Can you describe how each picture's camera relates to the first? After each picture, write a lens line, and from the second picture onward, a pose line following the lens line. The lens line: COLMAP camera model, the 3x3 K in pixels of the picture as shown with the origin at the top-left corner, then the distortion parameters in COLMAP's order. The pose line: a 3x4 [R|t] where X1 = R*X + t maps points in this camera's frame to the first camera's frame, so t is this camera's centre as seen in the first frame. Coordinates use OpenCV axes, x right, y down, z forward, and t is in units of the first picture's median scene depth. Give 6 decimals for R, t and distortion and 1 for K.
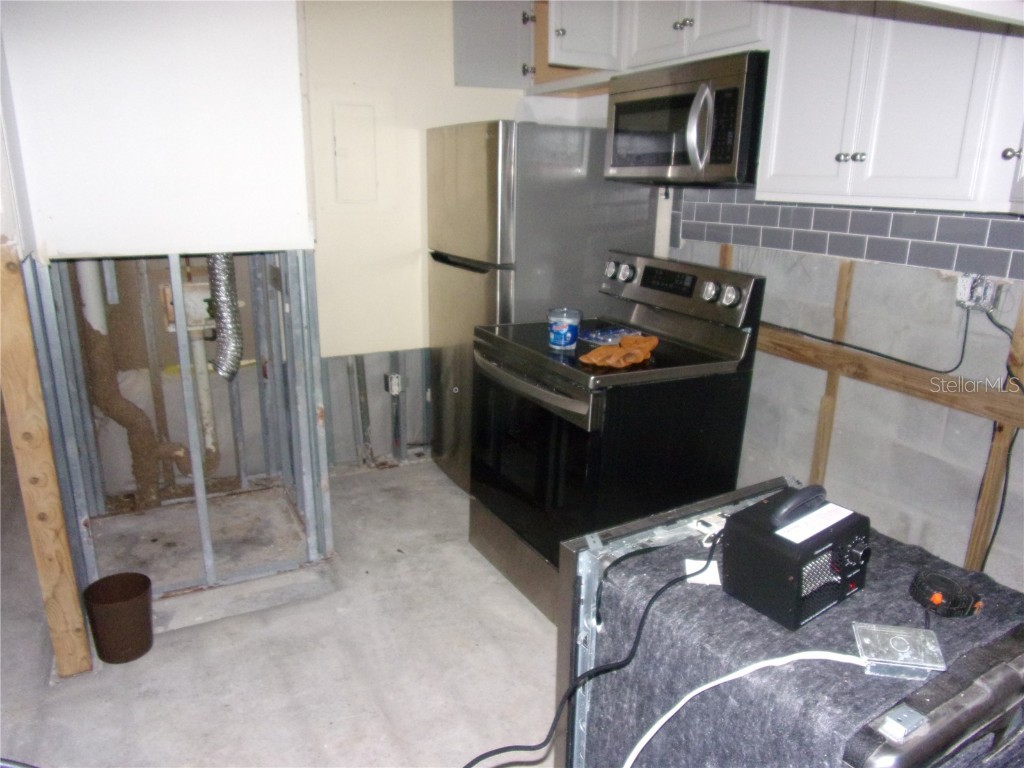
lens RADIAL K [[722.5, 0, 505.2], [0, 722.5, 381.9], [0, 0, 1]] dist [-0.037239, 0.001388]
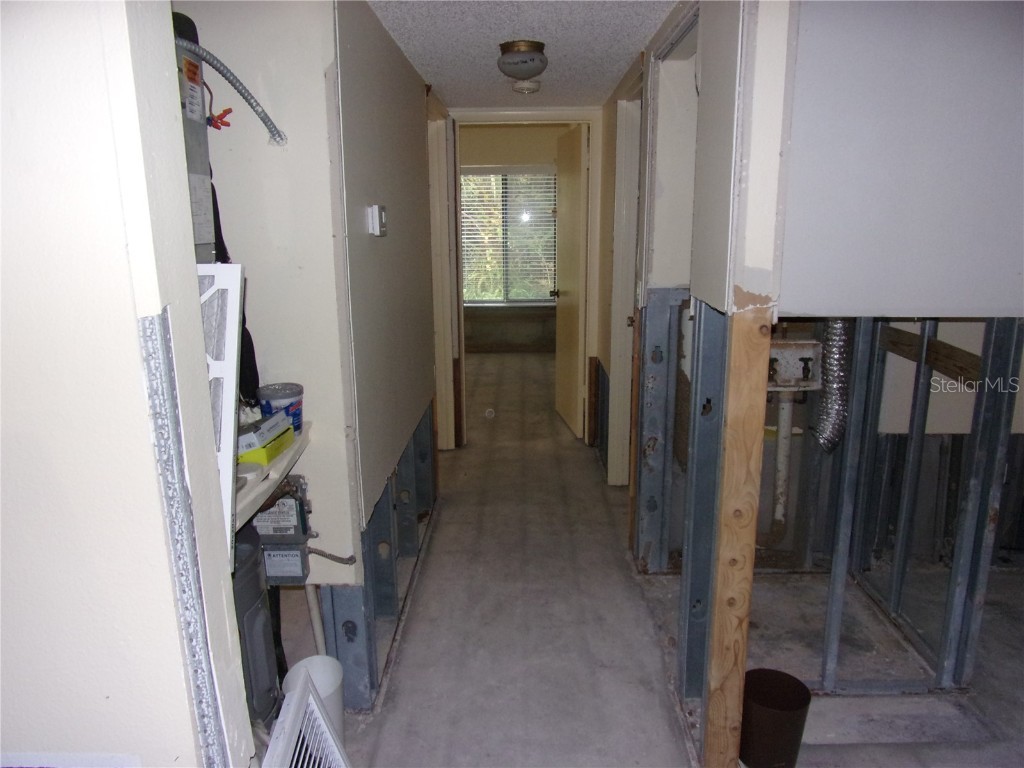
lens RADIAL K [[722.5, 0, 519.1], [0, 722.5, 385.9], [0, 0, 1]] dist [-0.037239, 0.001388]
pose [[0.883491, 0.087246, -0.460252, -0.357469], [-0.109070, 0.993813, -0.020980, -0.025210], [0.455574, 0.068735, 0.887540, 0.033775]]
